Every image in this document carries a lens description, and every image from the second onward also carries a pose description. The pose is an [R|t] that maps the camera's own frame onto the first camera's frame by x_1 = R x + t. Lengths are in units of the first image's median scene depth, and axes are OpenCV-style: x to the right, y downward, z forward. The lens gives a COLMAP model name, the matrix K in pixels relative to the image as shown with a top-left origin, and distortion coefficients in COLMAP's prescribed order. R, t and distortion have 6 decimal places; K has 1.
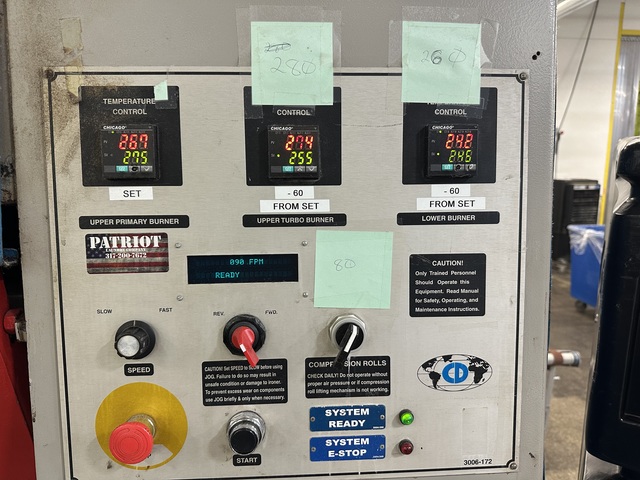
lens RADIAL K [[443.1, 0, 320.0], [0, 443.1, 240.0], [0, 0, 1]] dist [0.042252, -0.042106]
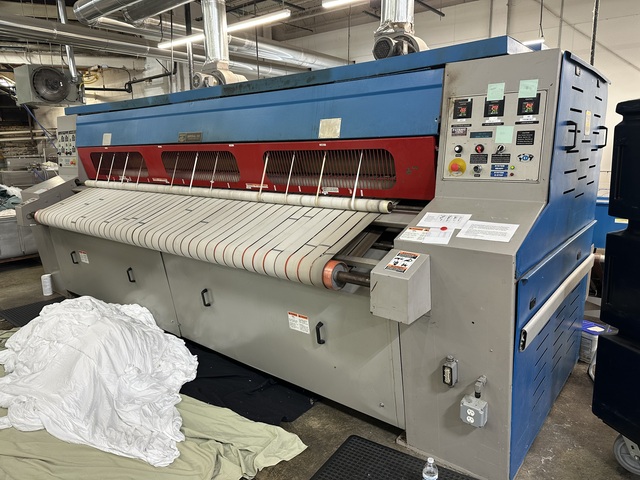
lens RADIAL K [[443.1, 0, 320.0], [0, 443.1, 240.0], [0, 0, 1]] dist [0.042252, -0.042106]
pose [[0.747405, 0.133039, -0.650912, 1.863502], [-0.097869, 0.991104, 0.090192, 0.948504], [0.657121, -0.003706, 0.753776, -3.902538]]
